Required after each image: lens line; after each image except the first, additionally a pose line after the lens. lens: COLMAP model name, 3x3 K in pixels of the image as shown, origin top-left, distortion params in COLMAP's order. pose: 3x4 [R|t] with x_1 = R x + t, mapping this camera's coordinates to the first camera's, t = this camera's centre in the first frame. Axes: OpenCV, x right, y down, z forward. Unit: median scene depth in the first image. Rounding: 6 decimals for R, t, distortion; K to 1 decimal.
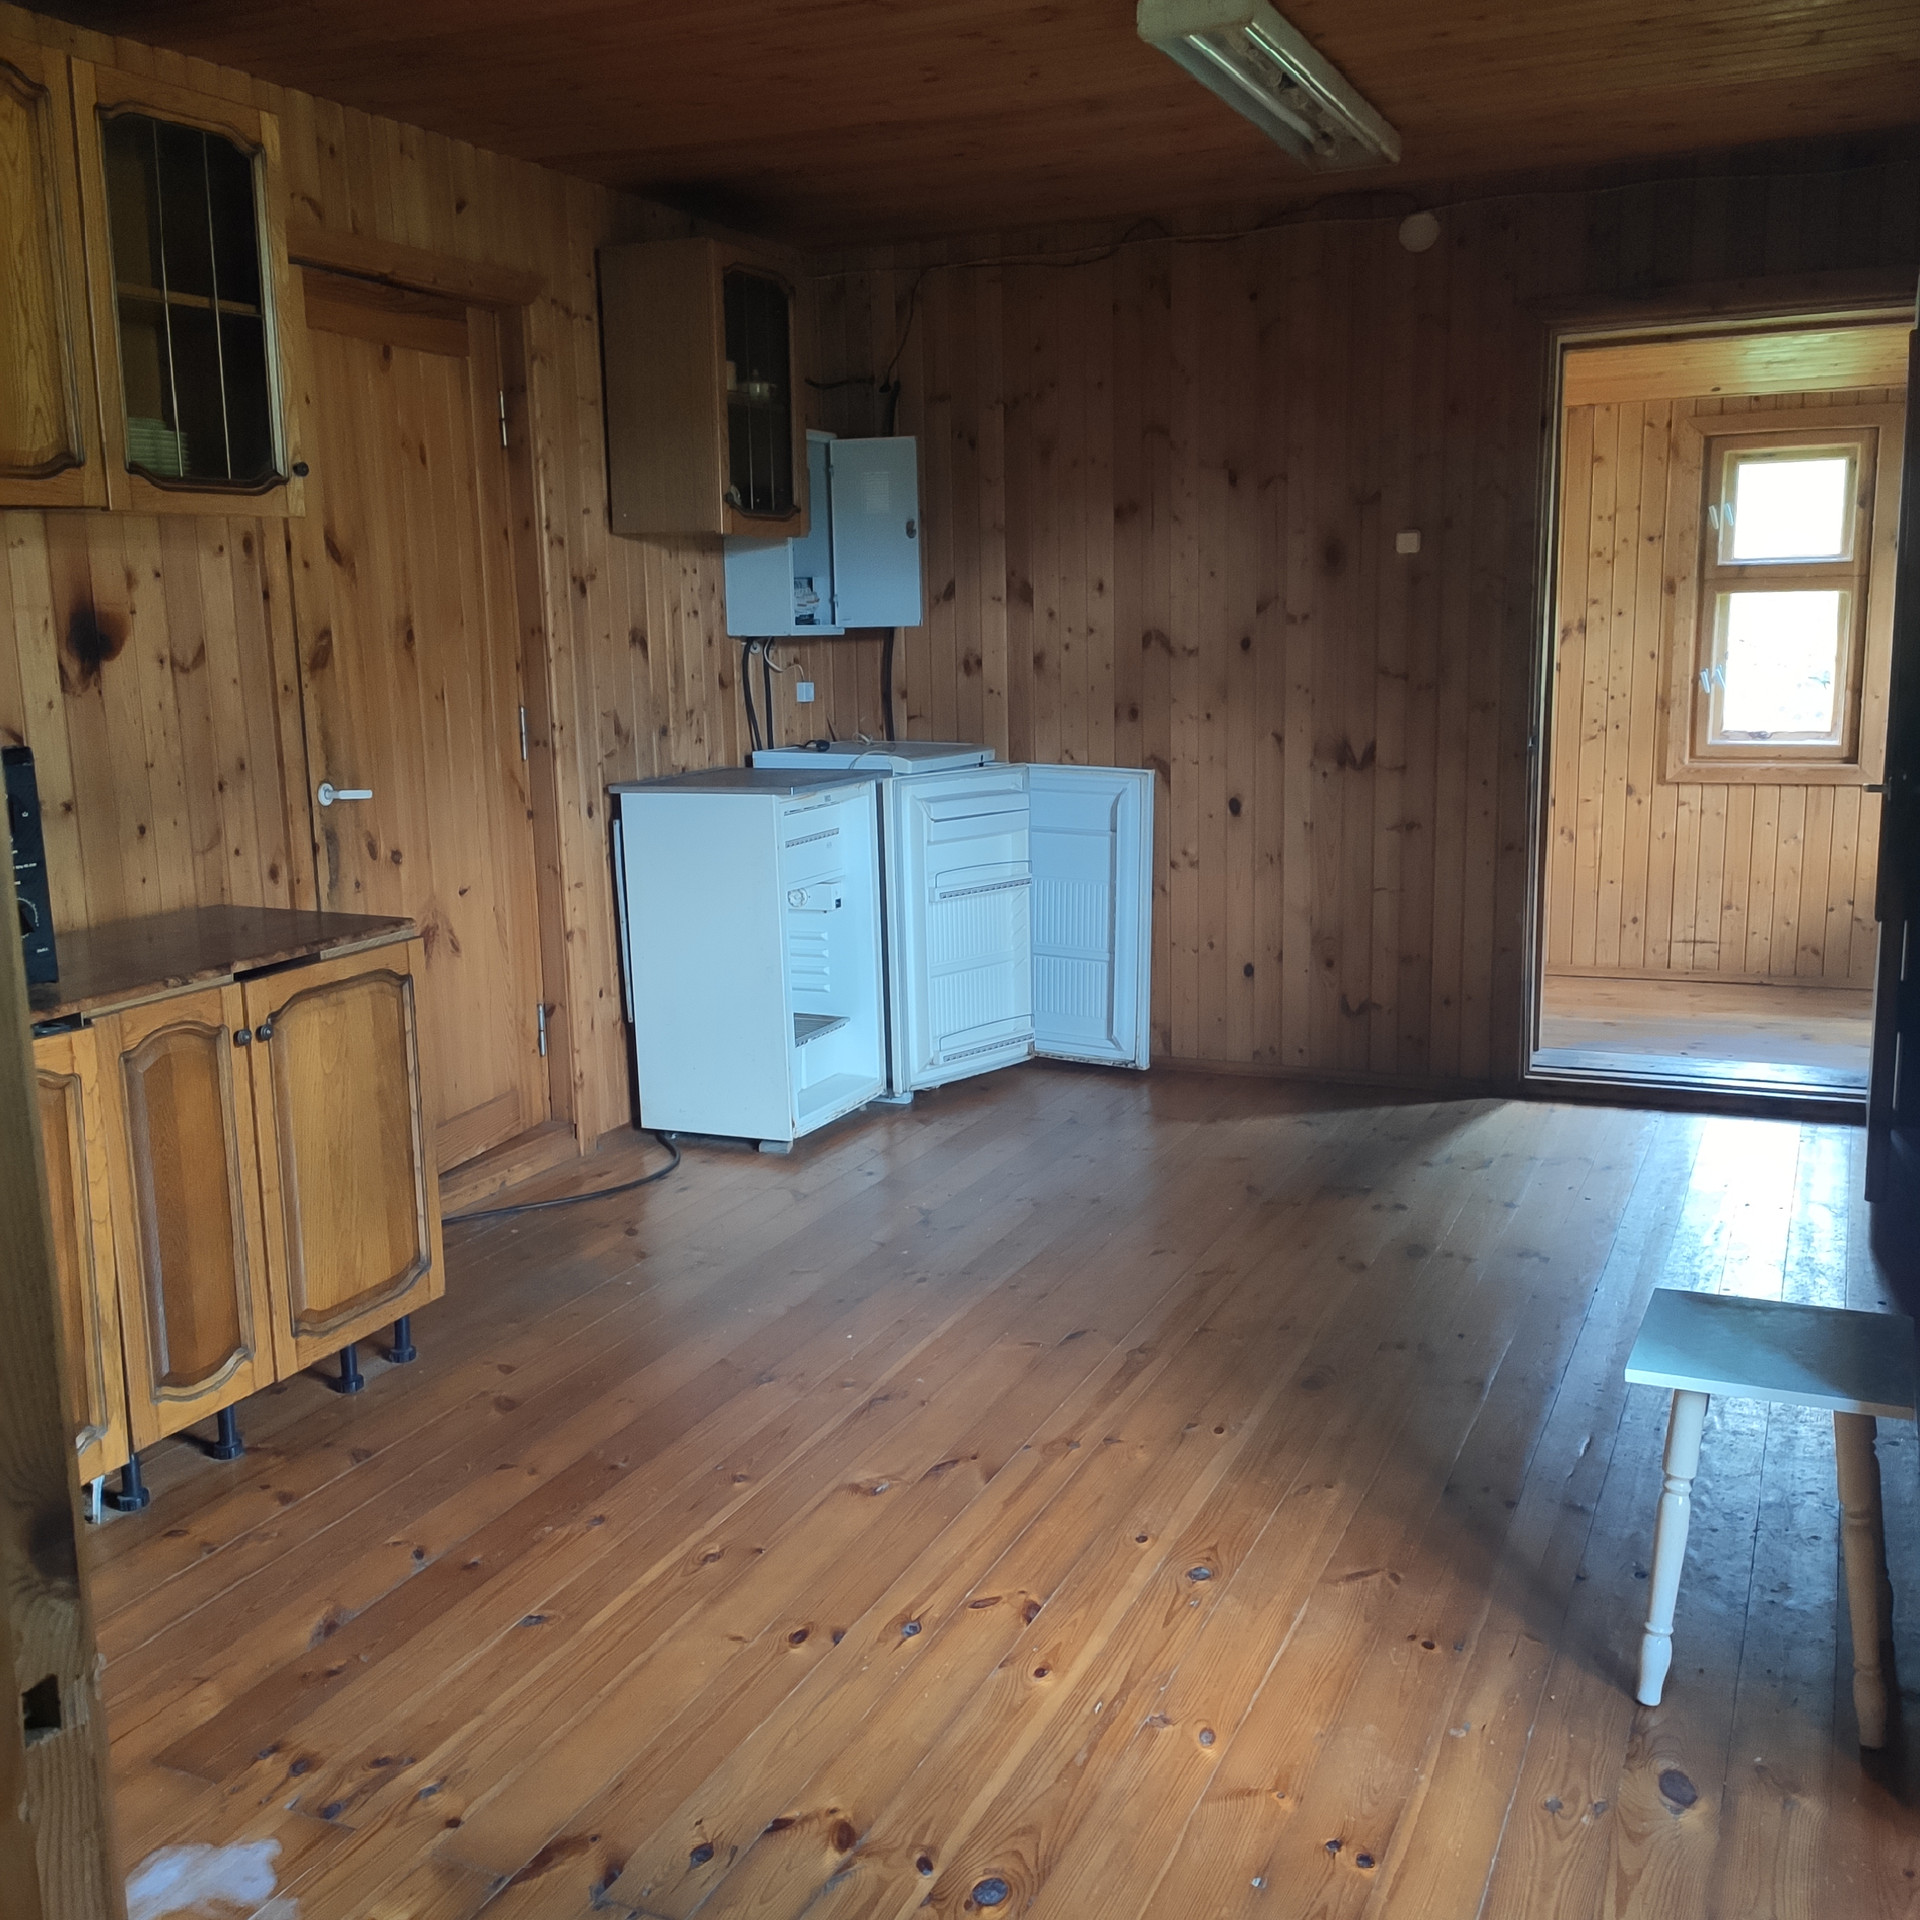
lens RADIAL K [[1899.8, 0, 960.0], [0, 1899.8, 960.0], [0, 0, 1]] dist [0.093726, -0.123087]
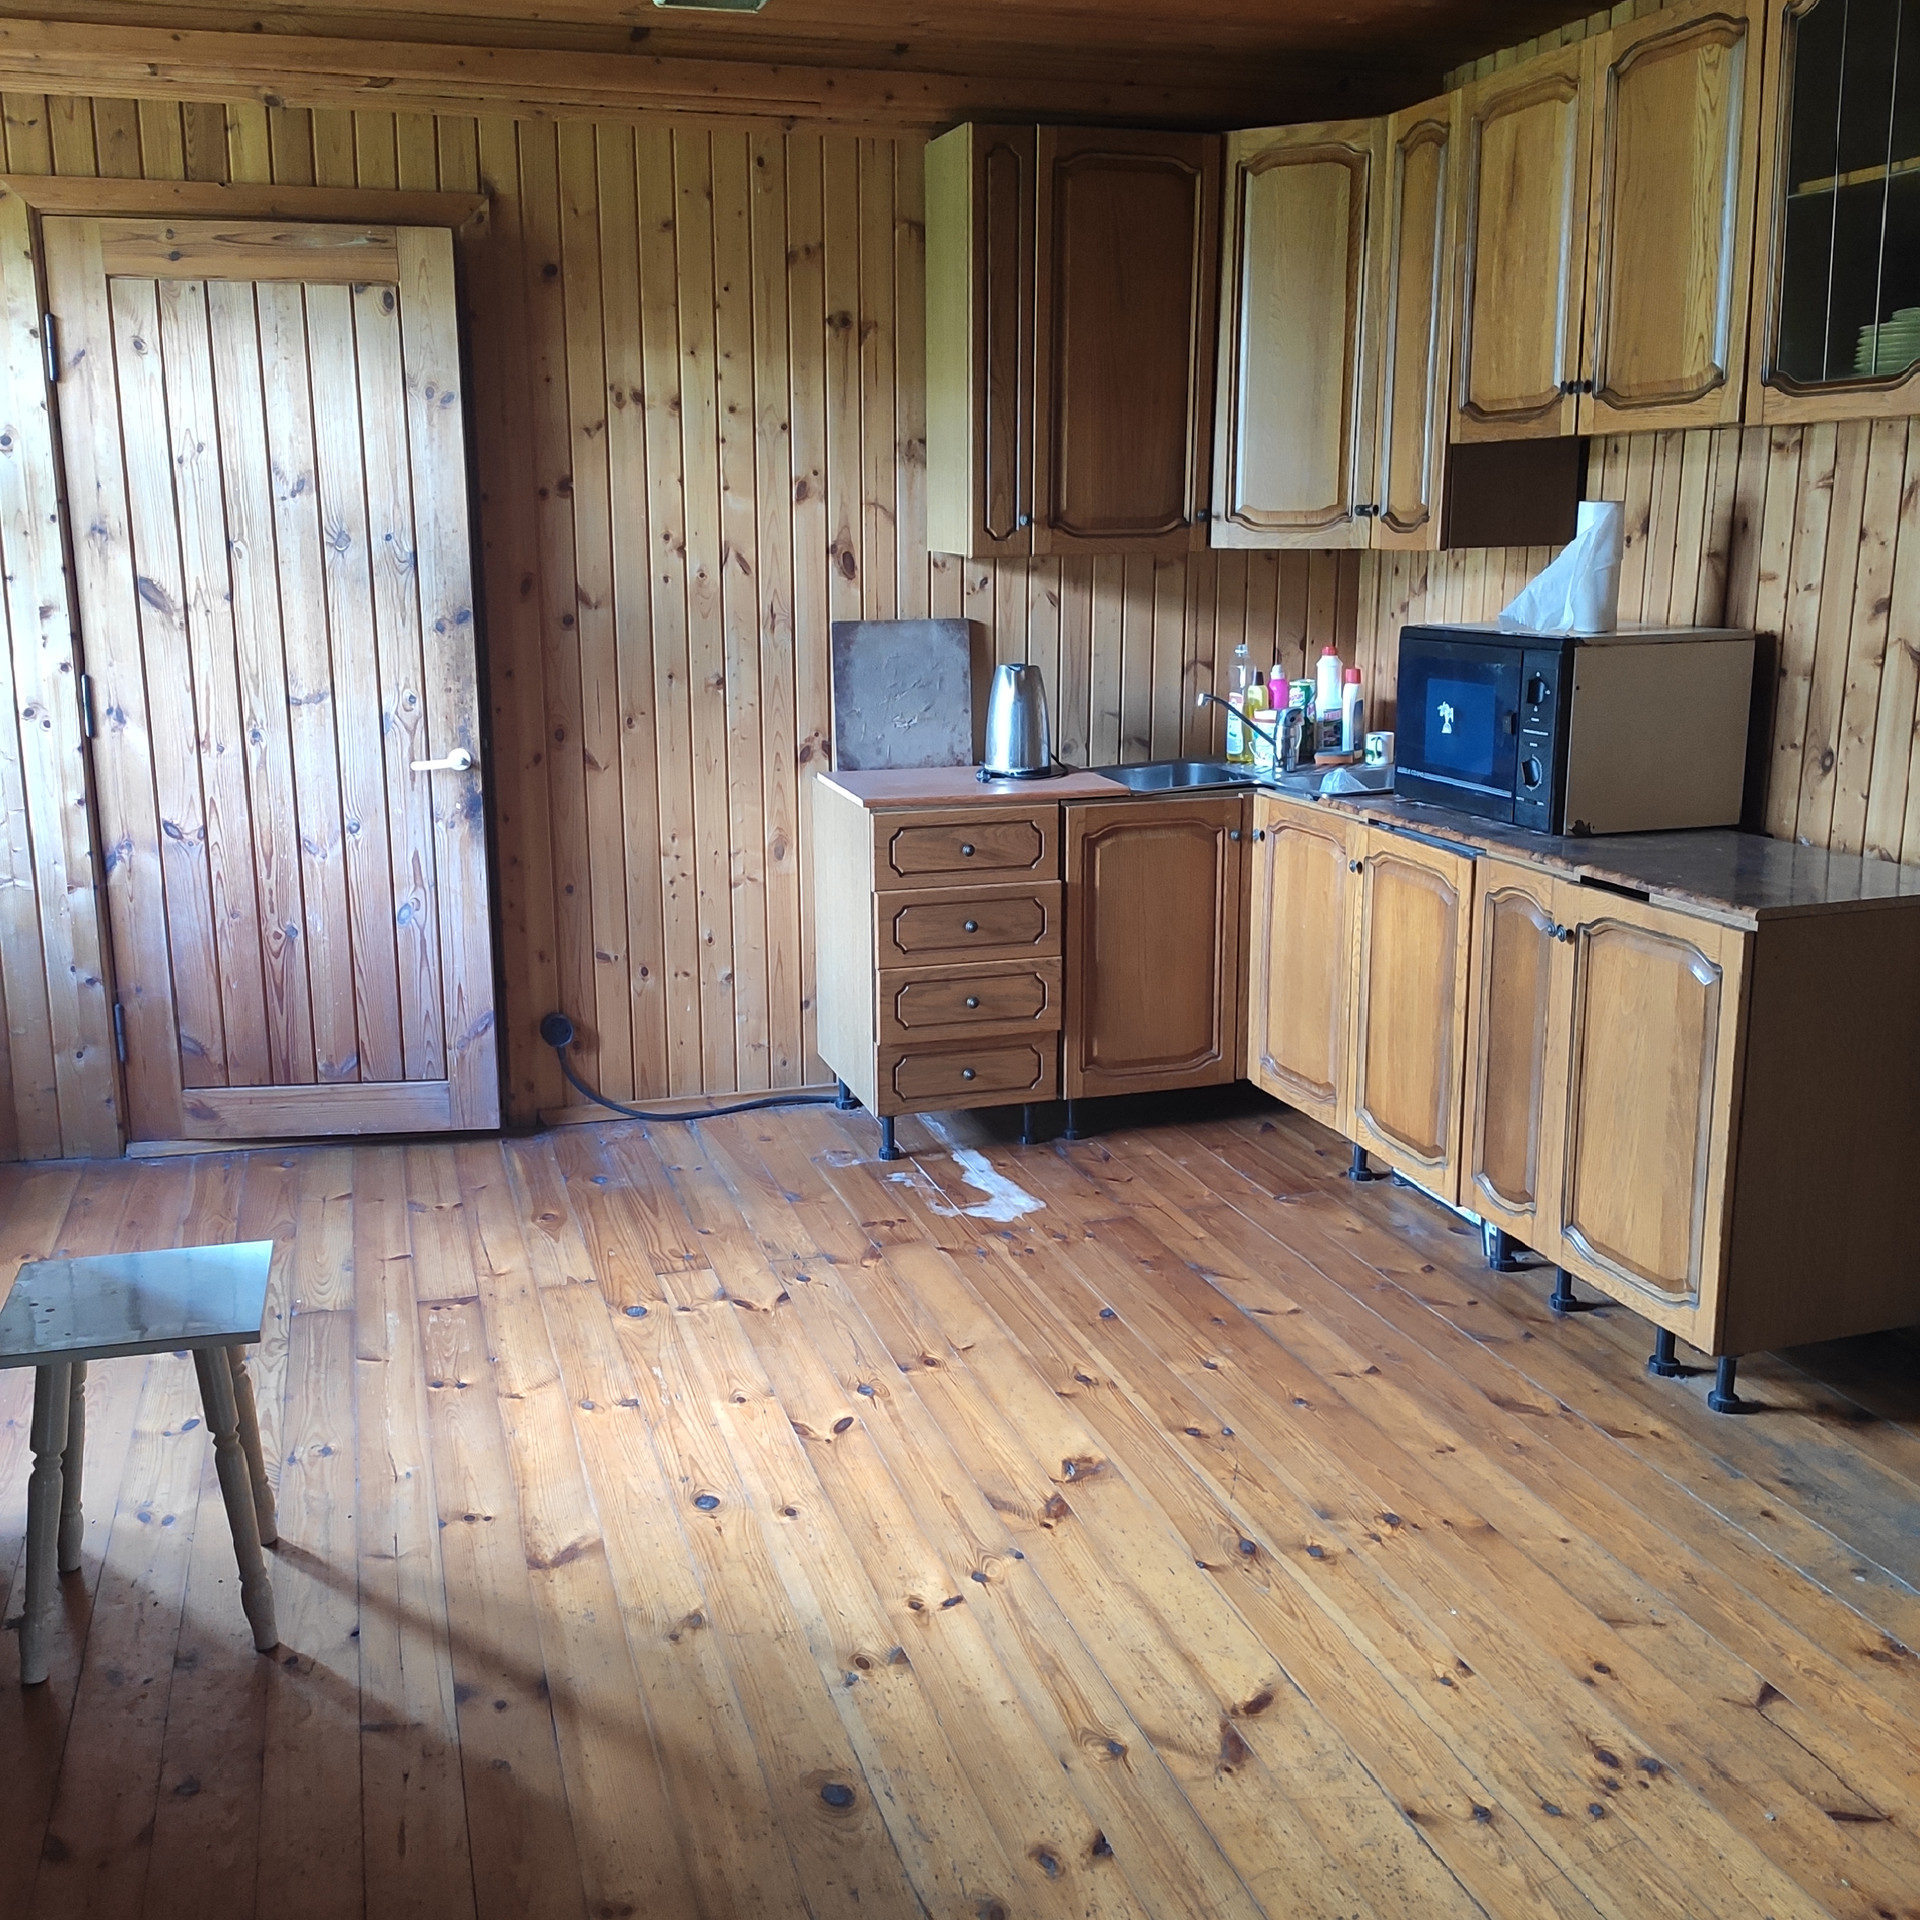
lens RADIAL K [[1899.8, 0, 960.0], [0, 1899.8, 960.0], [0, 0, 1]] dist [0.093726, -0.123087]
pose [[-0.736146, 0.174964, -0.653817, 0.478545], [-0.107301, 0.923623, 0.367977, -0.251669], [0.668263, 0.341040, -0.661148, 1.237769]]
